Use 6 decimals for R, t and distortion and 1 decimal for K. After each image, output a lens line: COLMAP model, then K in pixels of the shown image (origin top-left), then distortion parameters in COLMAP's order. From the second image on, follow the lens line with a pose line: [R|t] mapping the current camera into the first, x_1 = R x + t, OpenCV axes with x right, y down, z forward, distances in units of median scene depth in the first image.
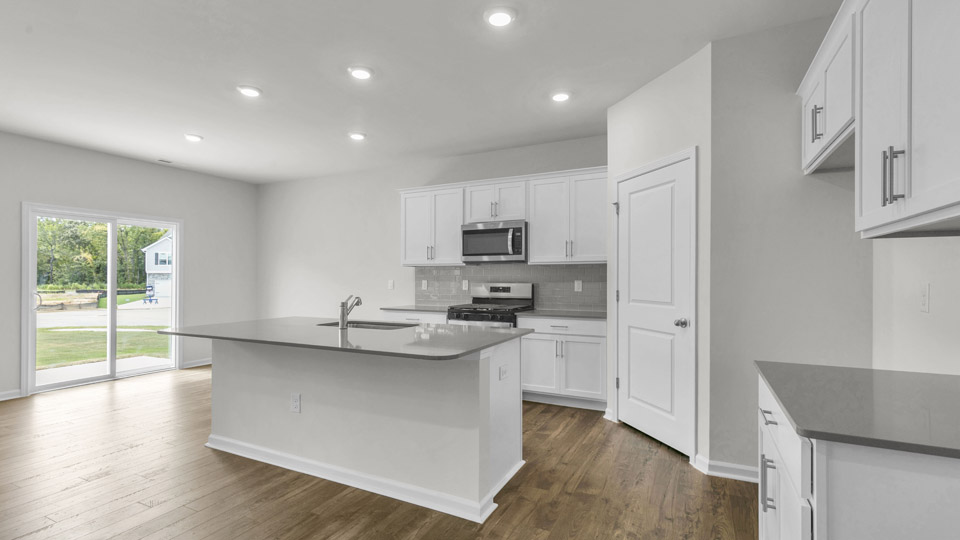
lens RADIAL K [[434.0, 0, 479.3], [0, 434.0, 273.0], [0, 0, 1]] dist [0.001501, 0.000714]
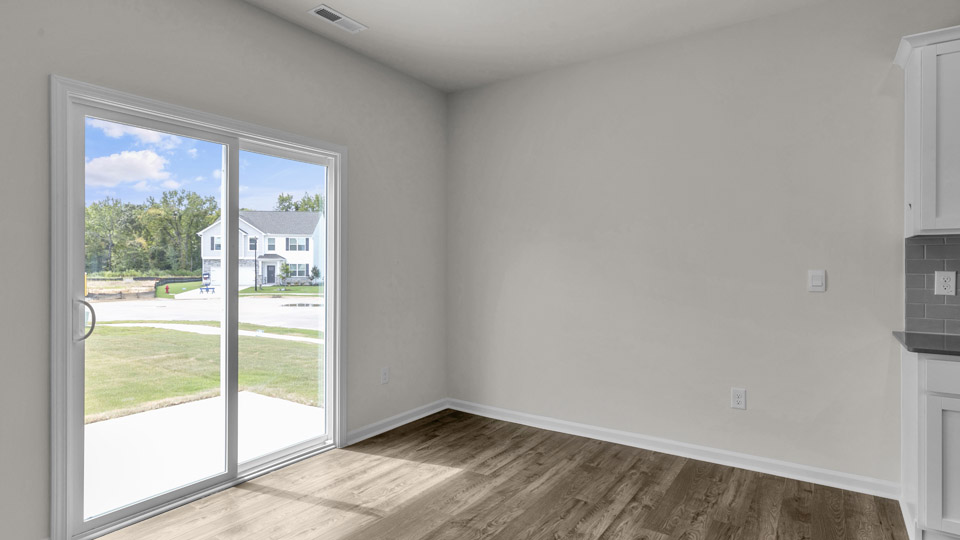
lens RADIAL K [[498.0, 0, 478.8], [0, 498.0, 266.2], [0, 0, 1]] dist [-0.001958, 0.000550]
pose [[0.990372, 0.001921, -0.138421, -0.400461], [-0.000049, 0.999909, 0.013524, 0.005049], [0.138434, -0.013387, 0.990281, 0.403023]]
